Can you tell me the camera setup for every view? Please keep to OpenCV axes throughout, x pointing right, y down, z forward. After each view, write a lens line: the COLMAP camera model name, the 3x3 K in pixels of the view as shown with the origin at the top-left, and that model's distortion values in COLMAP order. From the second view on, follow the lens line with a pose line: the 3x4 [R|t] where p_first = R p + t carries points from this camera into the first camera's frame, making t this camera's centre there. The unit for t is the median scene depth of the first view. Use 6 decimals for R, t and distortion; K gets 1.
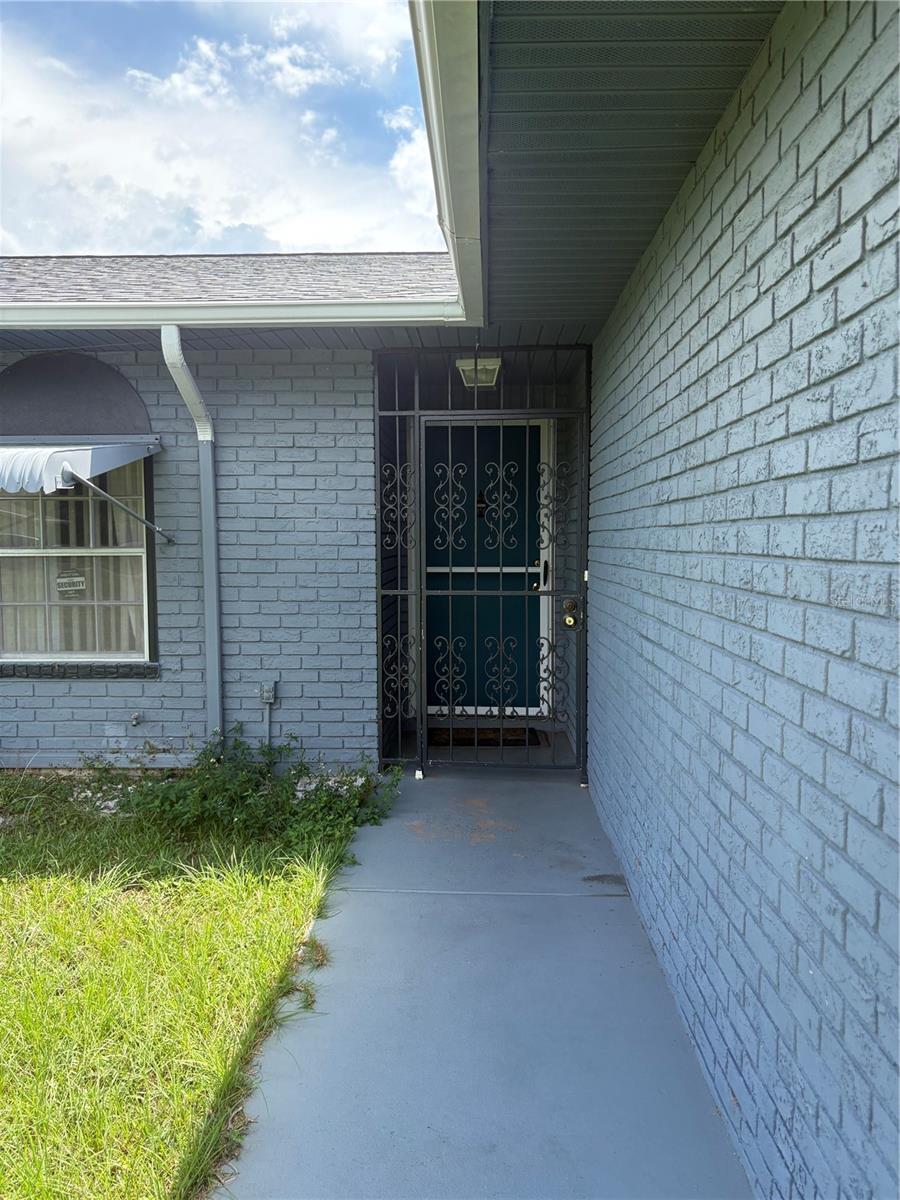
lens RADIAL K [[901.3, 0, 450.0], [0, 901.3, 600.0], [0, 0, 1]] dist [0.030855, -0.037904]
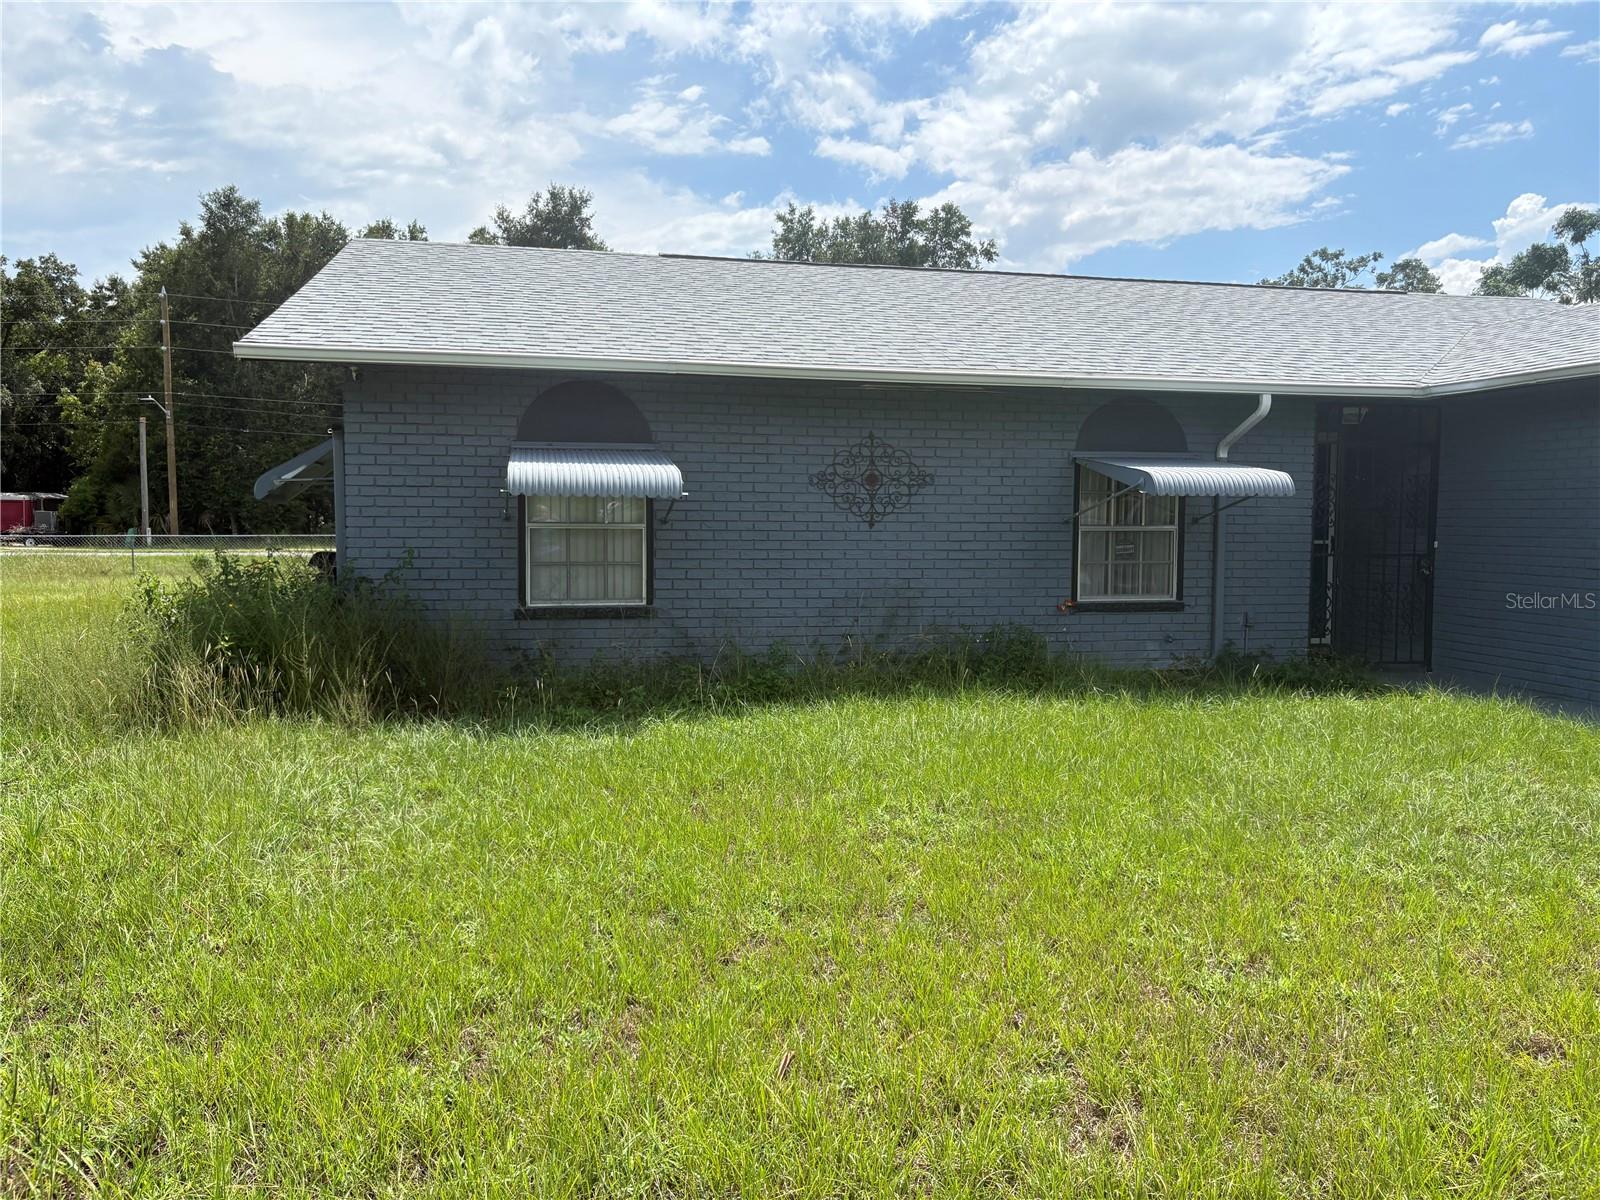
lens RADIAL K [[1201.7, 0, 800.7], [0, 1201.7, 593.6], [0, 0, 1]] dist [0.030855, -0.037904]
pose [[0.971718, -0.008118, 0.236004, -1.431181], [0.008988, 0.999956, -0.002607, 0.056352], [-0.235973, 0.004654, 0.971748, -0.831155]]
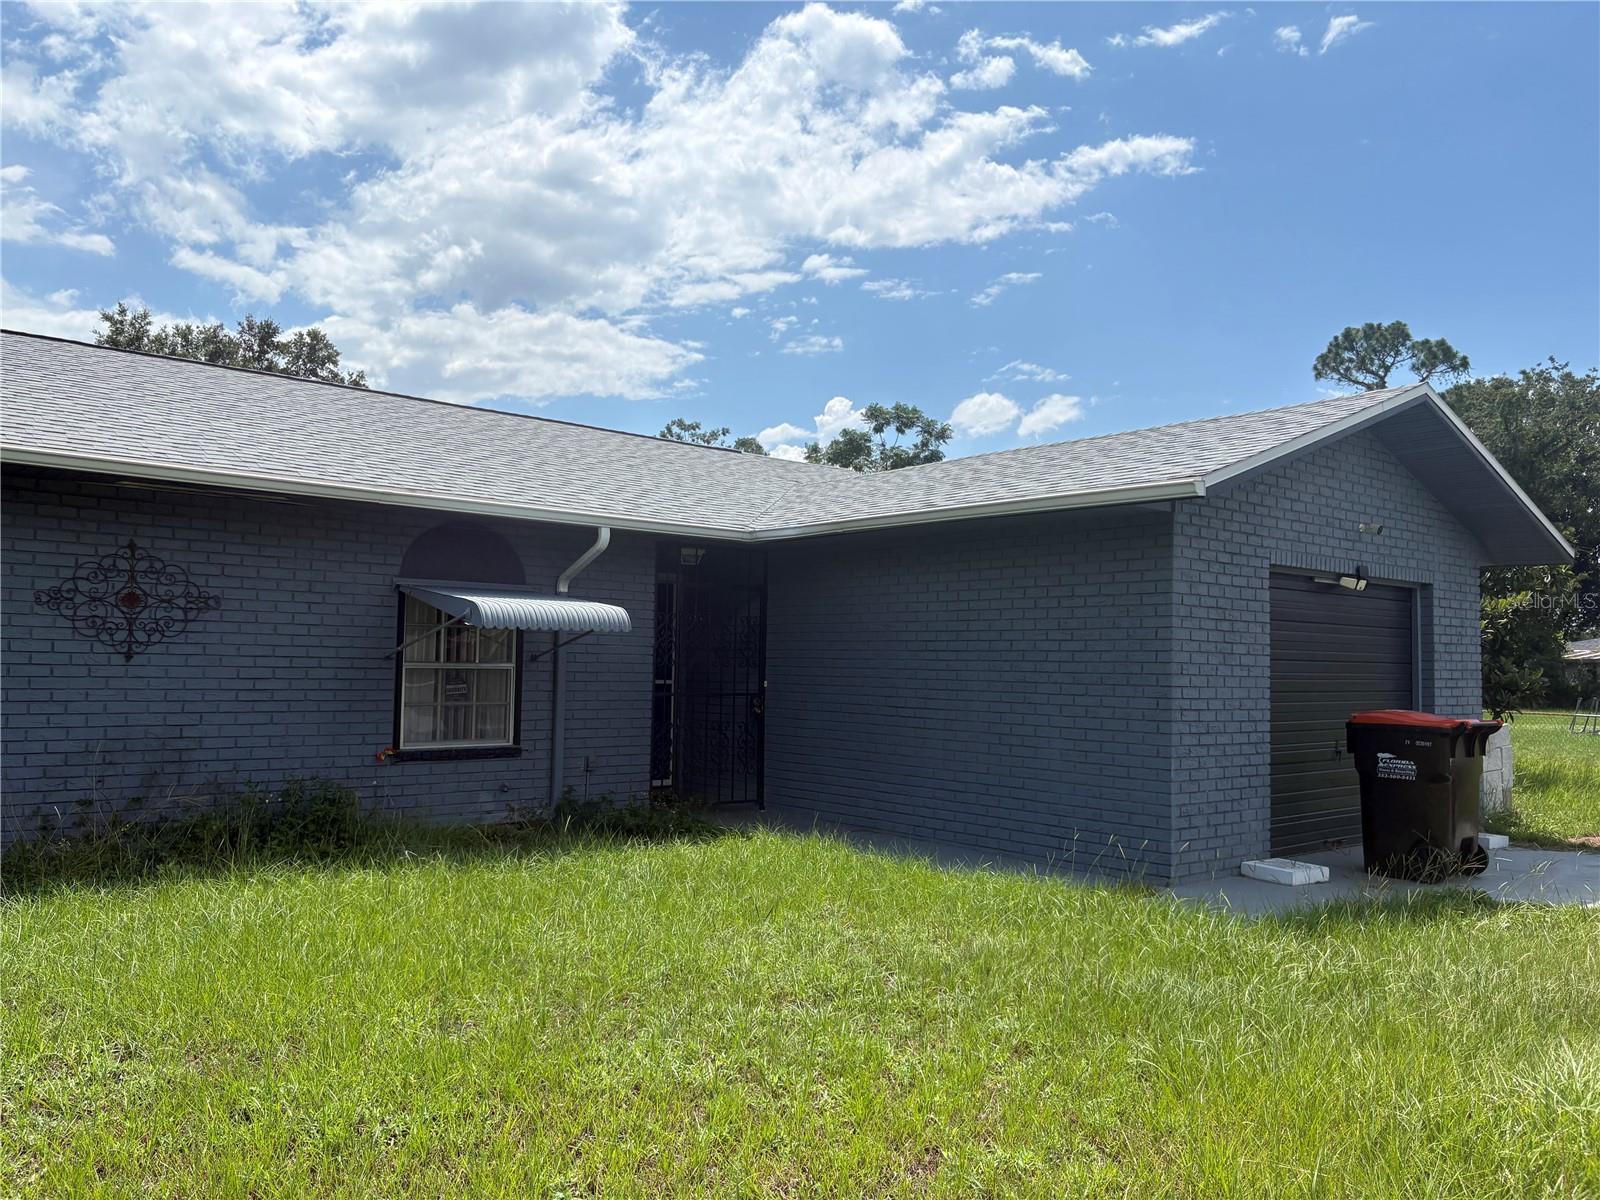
lens RADIAL K [[1201.7, 0, 800.7], [0, 1201.7, 593.6], [0, 0, 1]] dist [0.030855, -0.037904]
pose [[0.737676, 0.055528, 0.672868, -1.266552], [0.028765, 0.993122, -0.113492, 0.059809], [-0.674542, 0.103075, 0.731005, -0.678555]]
